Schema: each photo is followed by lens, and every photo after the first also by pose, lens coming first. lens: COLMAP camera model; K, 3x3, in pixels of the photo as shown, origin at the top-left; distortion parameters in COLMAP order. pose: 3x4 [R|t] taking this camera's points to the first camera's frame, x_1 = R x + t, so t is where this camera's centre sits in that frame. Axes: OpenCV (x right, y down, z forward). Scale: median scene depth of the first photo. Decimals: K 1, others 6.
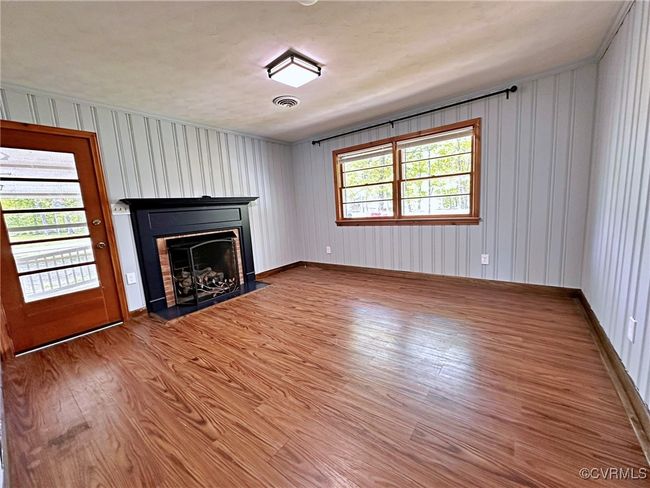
lens RADIAL K [[261.7, 0, 322.9], [0, 261.7, 244.4], [0, 0, 1]] dist [-0.005774, 0.000485]
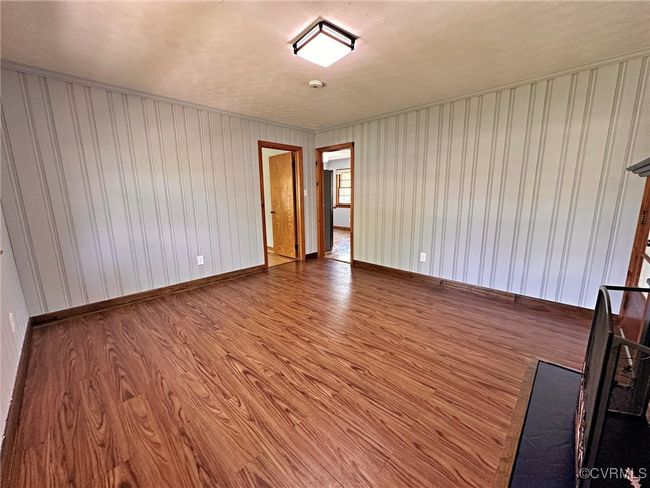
lens RADIAL K [[261.7, 0, 322.9], [0, 261.7, 244.4], [0, 0, 1]] dist [-0.005774, 0.000485]
pose [[-0.990720, 0.052457, 0.125387, -0.147541], [0.090406, 0.943185, 0.319733, -0.267188], [-0.101491, 0.328101, -0.939175, 1.684845]]
